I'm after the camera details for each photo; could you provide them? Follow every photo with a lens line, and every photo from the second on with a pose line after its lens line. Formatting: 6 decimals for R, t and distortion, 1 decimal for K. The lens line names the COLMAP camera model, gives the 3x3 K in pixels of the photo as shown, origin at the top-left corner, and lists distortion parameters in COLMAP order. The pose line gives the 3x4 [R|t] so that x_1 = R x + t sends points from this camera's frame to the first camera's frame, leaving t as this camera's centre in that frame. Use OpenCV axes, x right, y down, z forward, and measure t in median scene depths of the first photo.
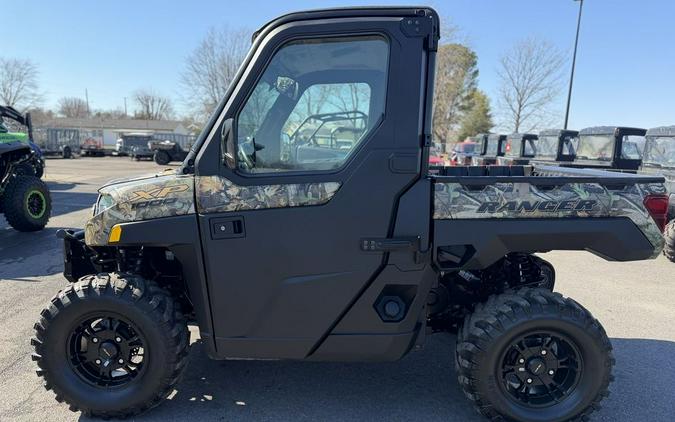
lens RADIAL K [[481.9, 0, 321.7], [0, 481.9, 244.2], [0, 0, 1]] dist [0.004977, -0.003080]
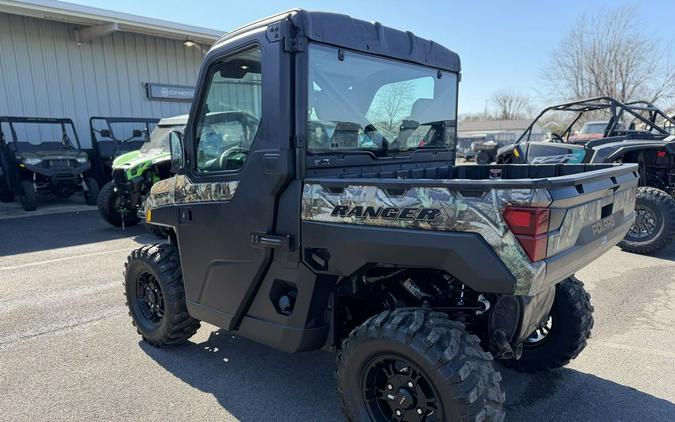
lens RADIAL K [[471.1, 0, 338.0], [0, 471.1, 255.3], [0, 0, 1]] dist [0.071926, -0.070360]
pose [[0.778134, 0.112467, -0.617948, 0.869041], [-0.097421, 0.993543, 0.058151, -0.040903], [0.620498, 0.014952, 0.784066, 0.259052]]
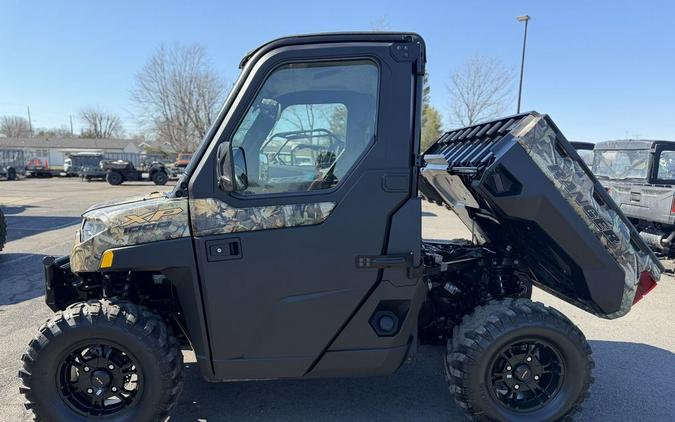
lens RADIAL K [[484.1, 0, 320.9], [0, 484.1, 255.2], [0, 0, 1]] dist [0.008373, -0.004490]
pose [[0.995964, -0.030636, 0.084368, -0.076650], [0.031649, 0.999442, -0.010690, -0.005379], [-0.083993, 0.013317, 0.996377, -0.020499]]
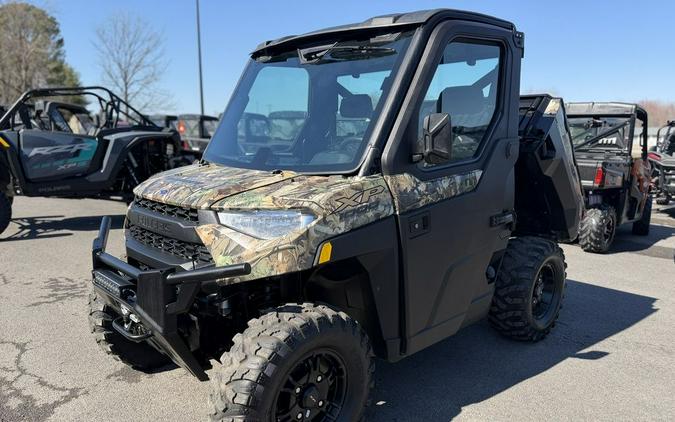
lens RADIAL K [[496.4, 0, 337.4], [0, 496.4, 245.3], [0, 0, 1]] dist [0.004763, 0.002740]
pose [[0.694252, -0.178395, 0.697272, -0.999633], [0.152254, 0.983272, 0.099972, -0.115691], [-0.703443, 0.036757, 0.709800, 0.377787]]
